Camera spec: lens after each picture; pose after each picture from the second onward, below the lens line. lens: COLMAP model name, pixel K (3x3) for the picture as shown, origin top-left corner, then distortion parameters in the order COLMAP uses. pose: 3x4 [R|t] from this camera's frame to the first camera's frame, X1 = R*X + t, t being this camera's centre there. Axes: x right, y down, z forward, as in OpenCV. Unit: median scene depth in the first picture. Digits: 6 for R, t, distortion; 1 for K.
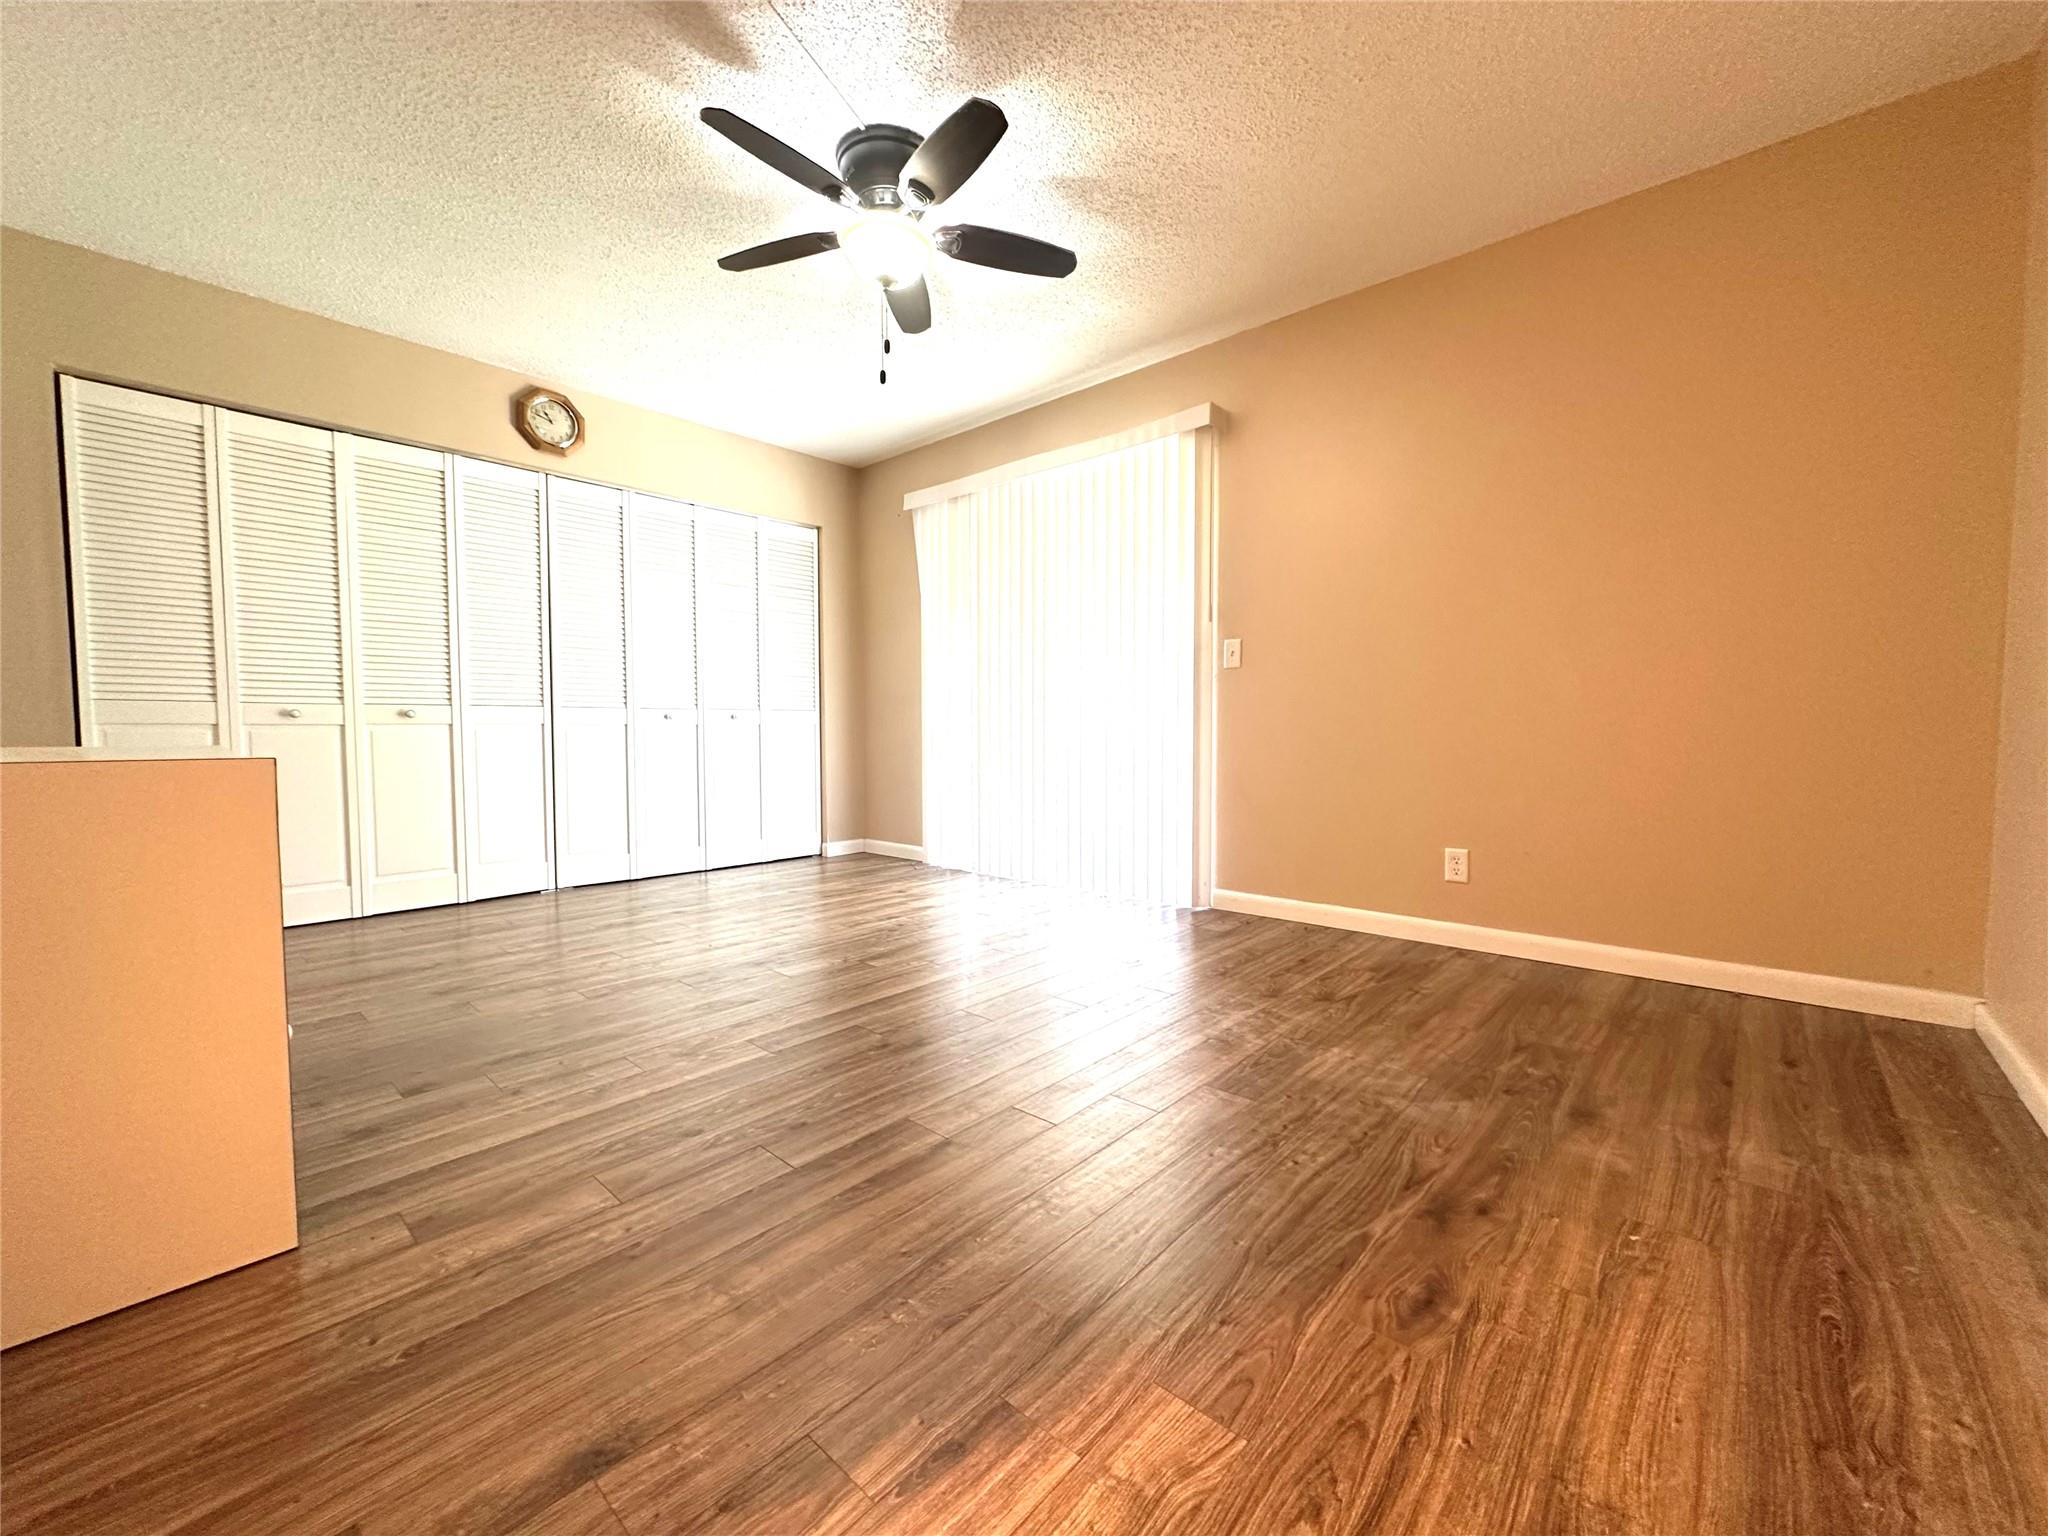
lens RADIAL K [[816.8, 0, 1024.0], [0, 816.8, 768.0], [0, 0, 1]] dist [-0.008558, -0.000045]
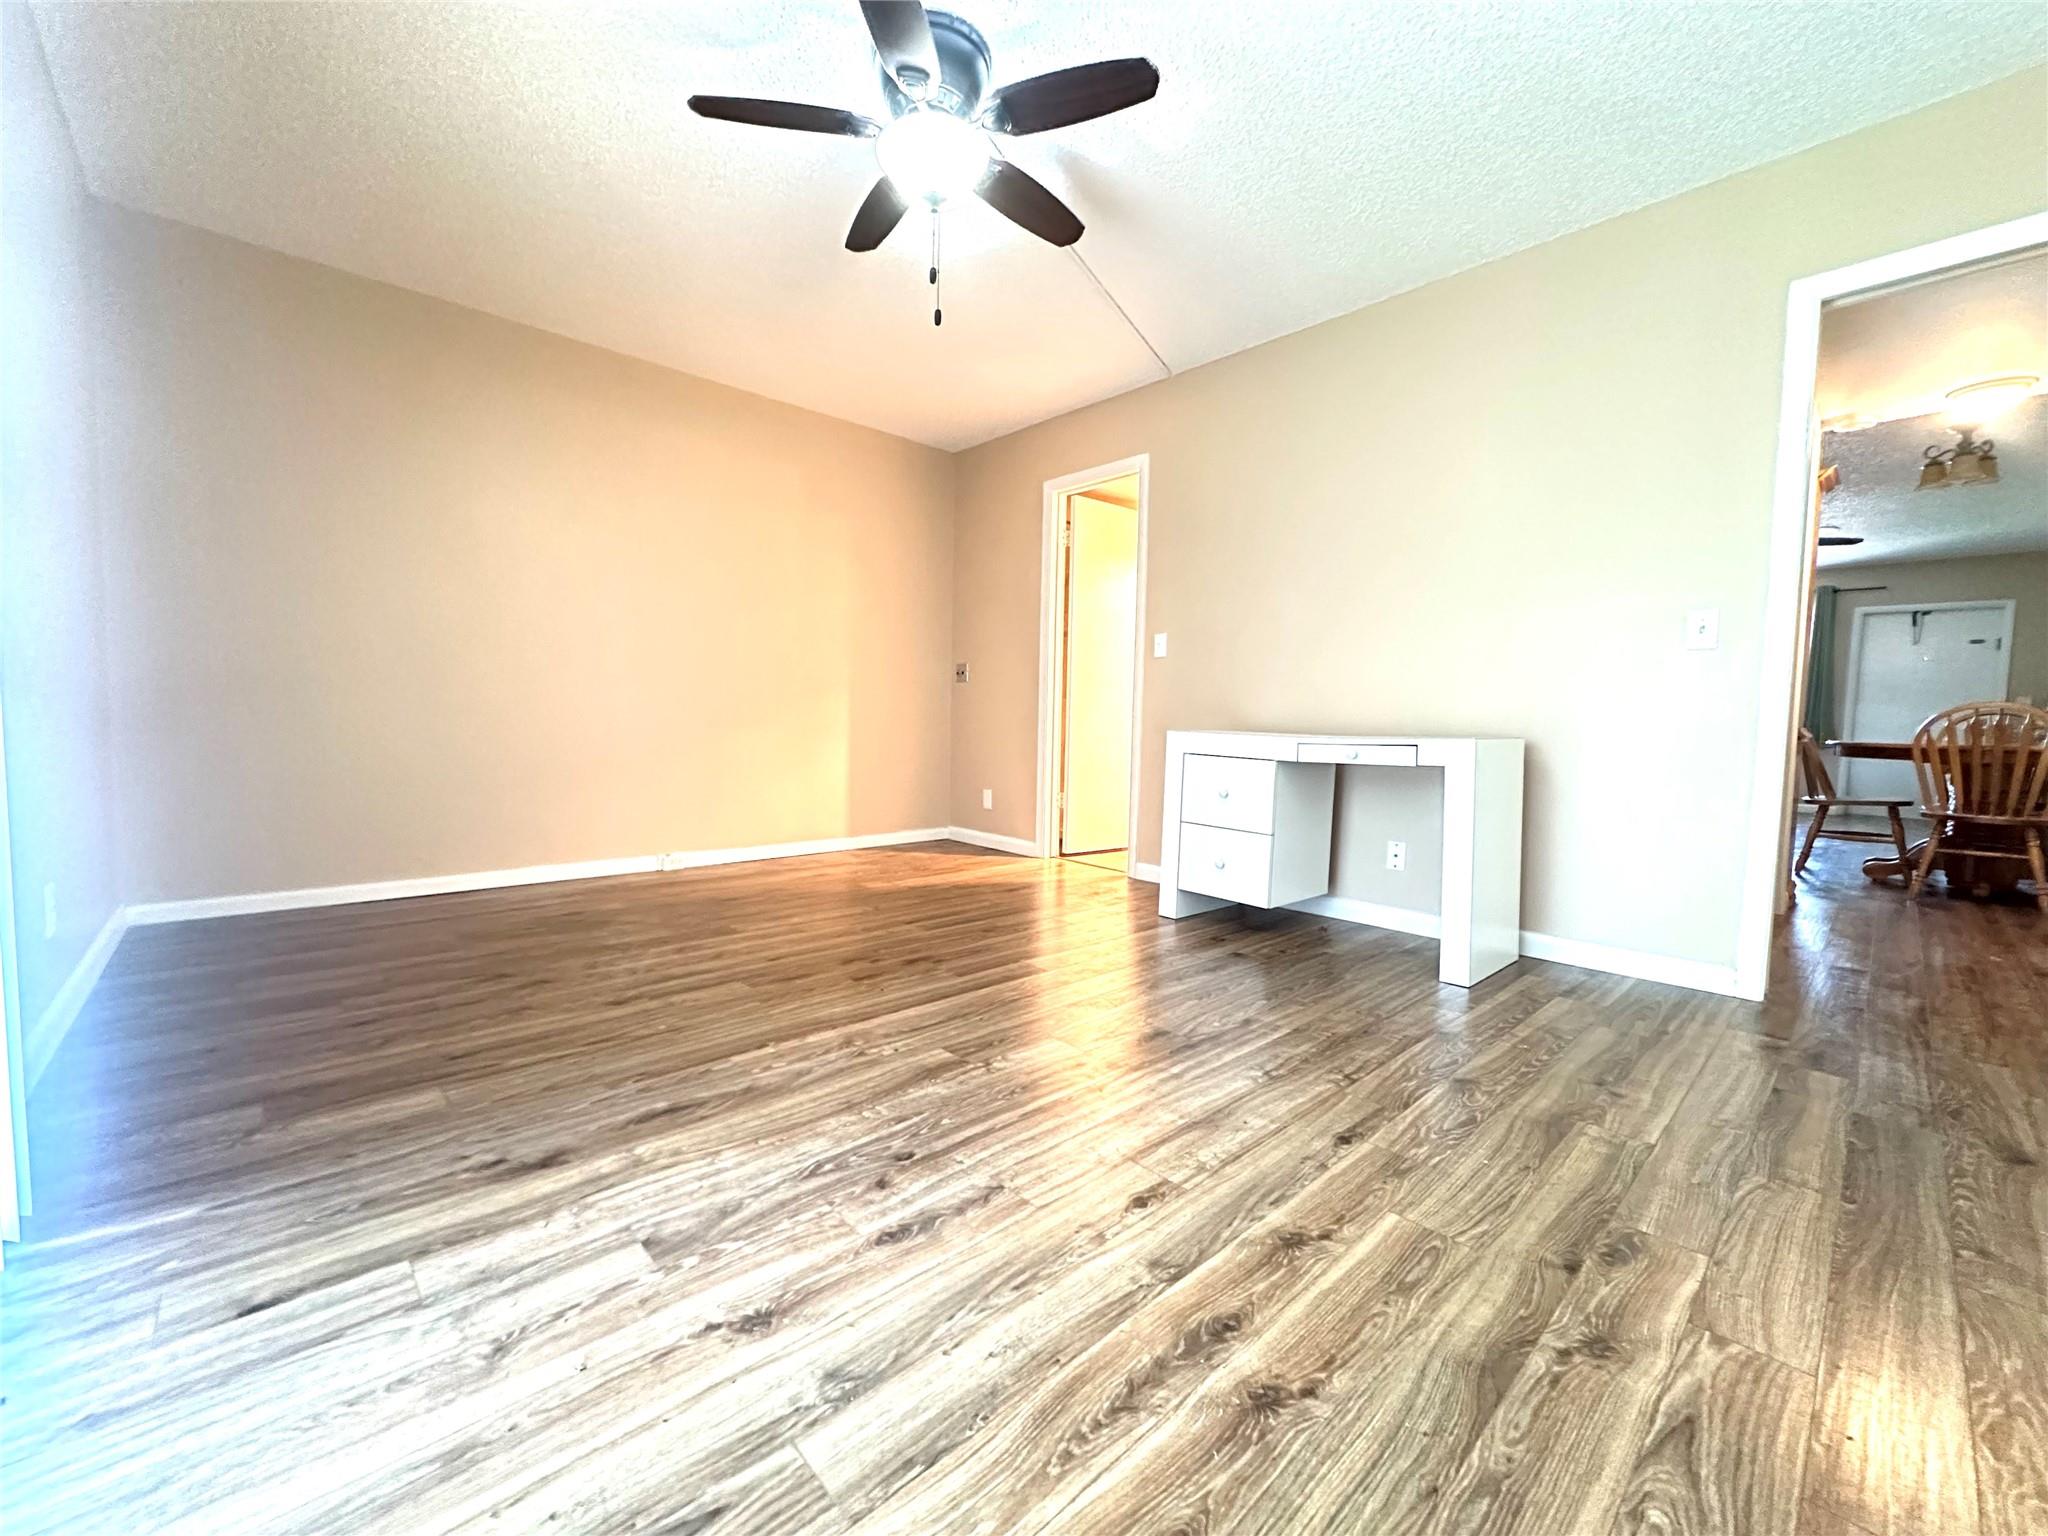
lens RADIAL K [[819.6, 0, 1024.0], [0, 819.6, 768.0], [0, 0, 1]] dist [-0.002814, 0.000742]
pose [[-0.996055, -0.024338, 0.085340, -0.377156], [-0.014787, 0.993731, 0.110818, -0.099056], [-0.087502, 0.109119, -0.990170, 2.052977]]
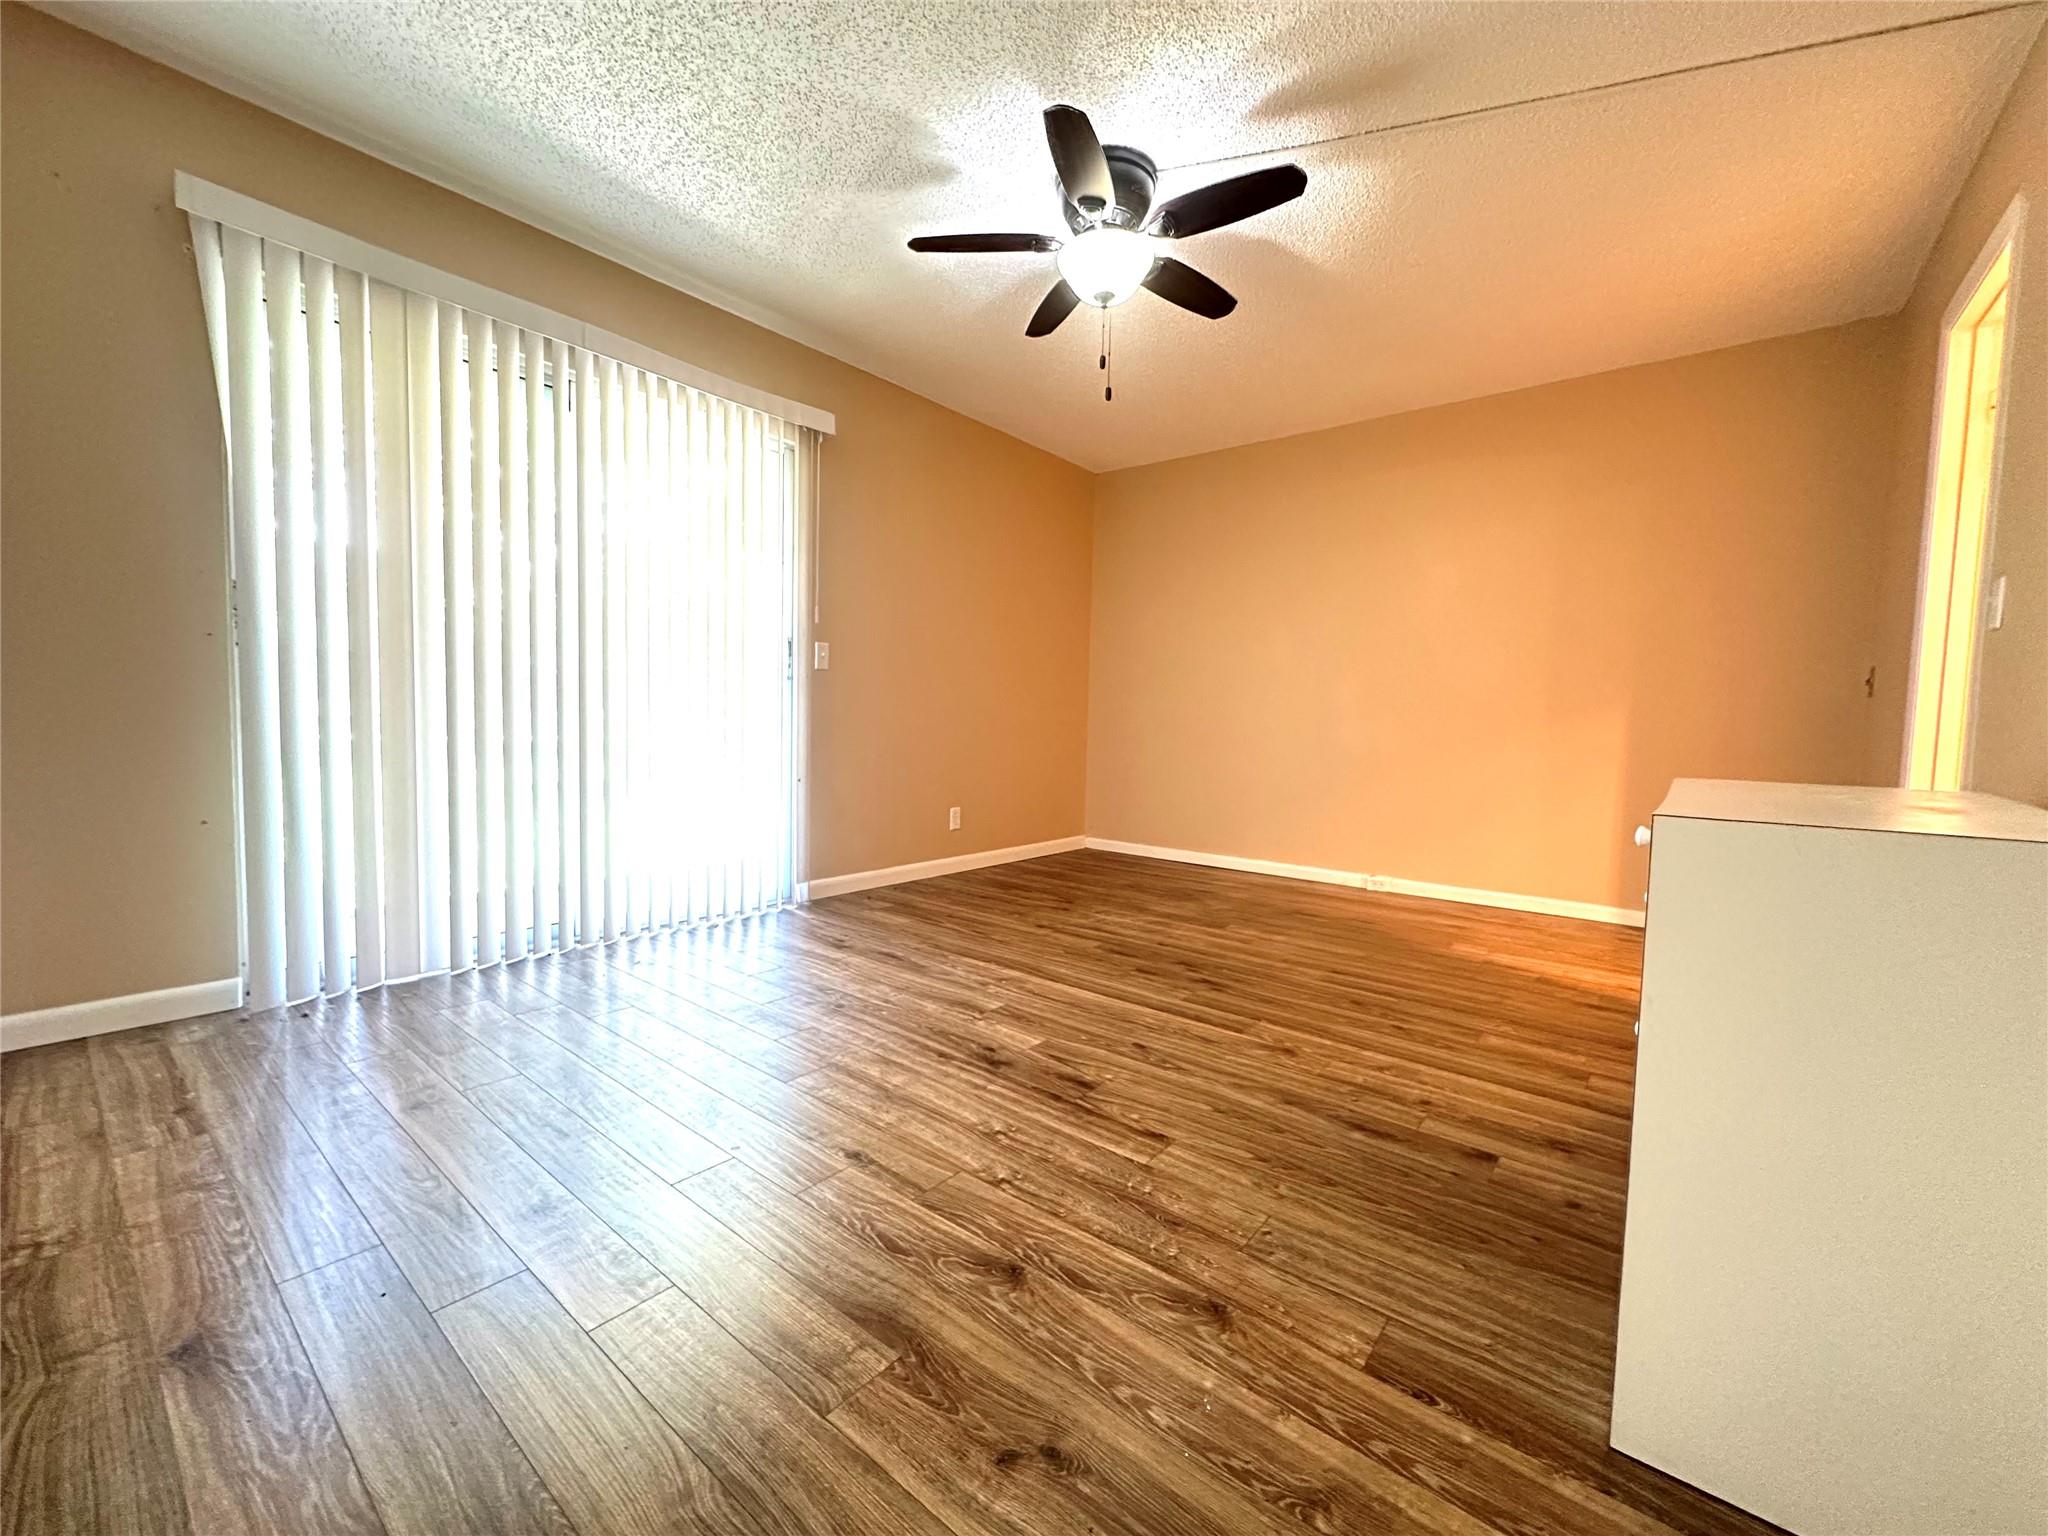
lens RADIAL K [[819.6, 0, 1024.0], [0, 819.6, 768.0], [0, 0, 1]] dist [-0.002814, 0.000742]
pose [[-0.051207, -0.058993, 0.996944, -1.296637], [0.025899, 0.997840, 0.060376, -0.083108], [-0.998352, 0.028911, -0.049569, 1.244961]]
